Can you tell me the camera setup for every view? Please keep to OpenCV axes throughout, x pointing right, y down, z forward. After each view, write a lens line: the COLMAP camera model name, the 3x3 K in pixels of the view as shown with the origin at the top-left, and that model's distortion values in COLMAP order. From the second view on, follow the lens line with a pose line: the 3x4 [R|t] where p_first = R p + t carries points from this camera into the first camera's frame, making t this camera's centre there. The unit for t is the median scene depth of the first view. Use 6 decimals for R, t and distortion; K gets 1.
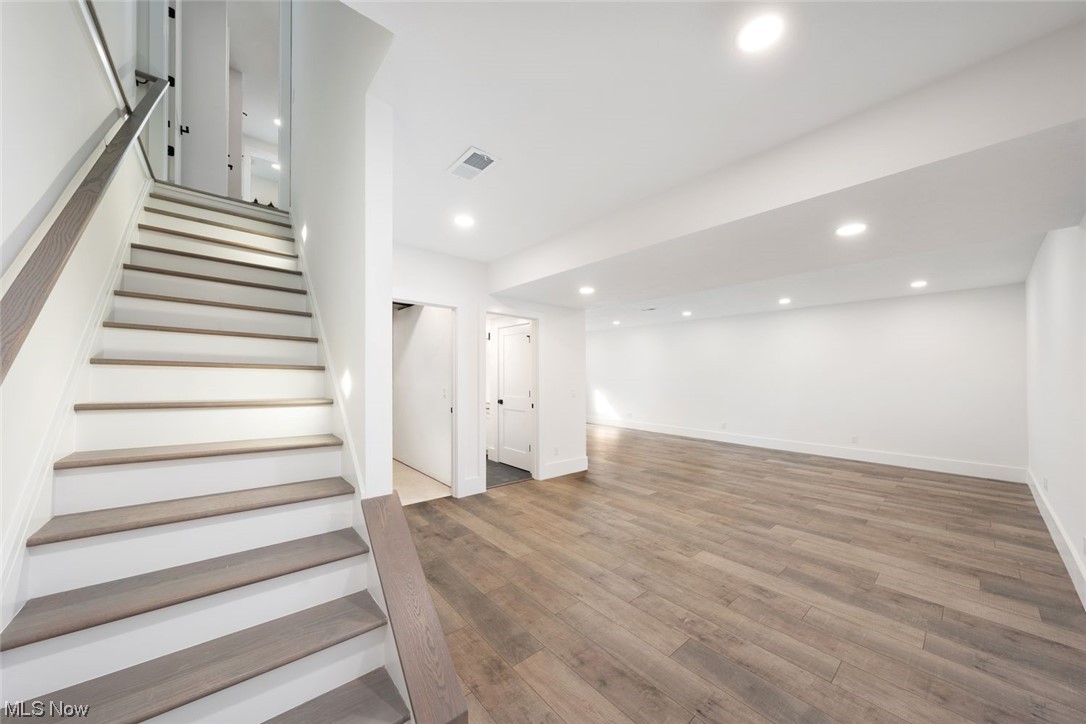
lens RADIAL K [[368.5, 0, 543.0], [0, 368.5, 362.0], [0, 0, 1]] dist [0.000374, 0.000198]
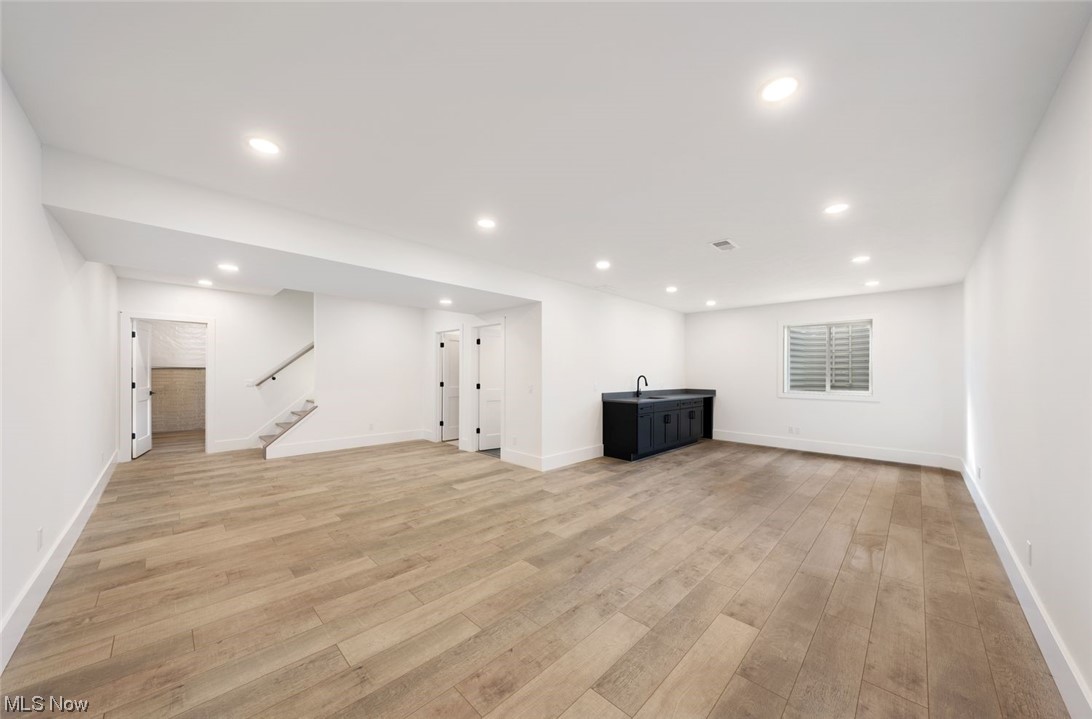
lens RADIAL K [[375.9, 0, 540.3], [0, 375.9, 366.8], [0, 0, 1]] dist [0.000759, -0.000088]
pose [[0.077348, -0.029106, -0.996579, 1.719650], [0.035041, 0.999036, -0.026458, 0.086865], [0.996388, -0.032875, 0.078293, 1.499929]]
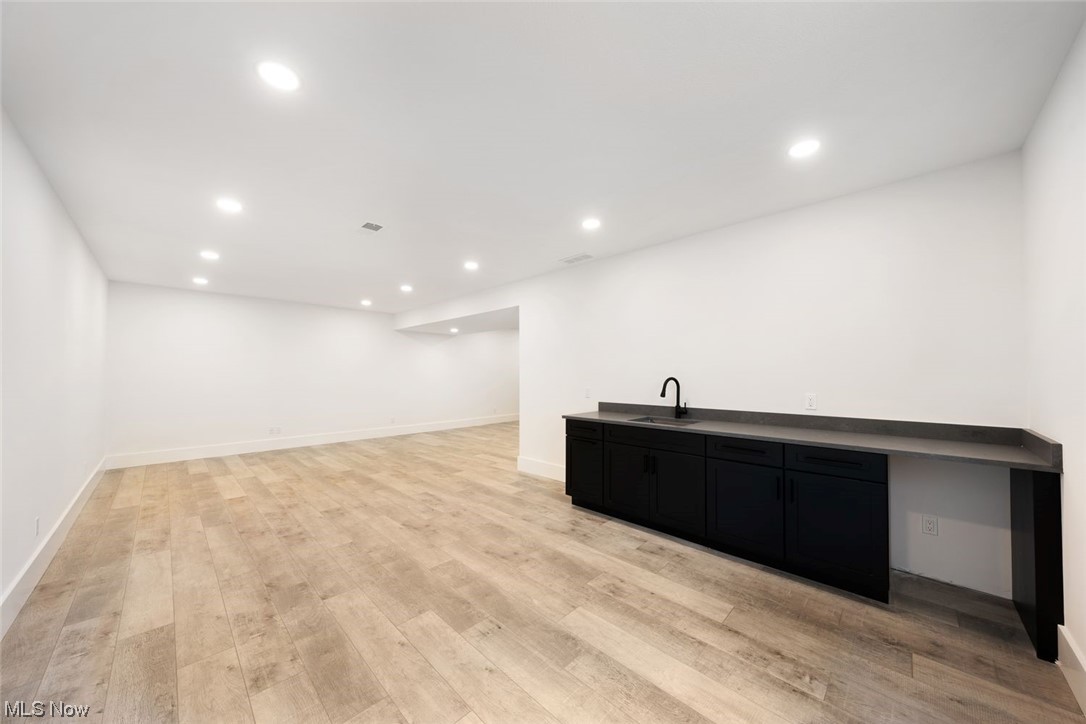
lens RADIAL K [[368.5, 0, 543.0], [0, 368.5, 362.0], [0, 0, 1]] dist [0.000374, 0.000198]
pose [[-0.995720, -0.015353, -0.091140, 0.237181], [-0.008370, 0.997033, -0.076516, 0.137936], [0.092045, -0.075426, -0.992894, 3.181607]]
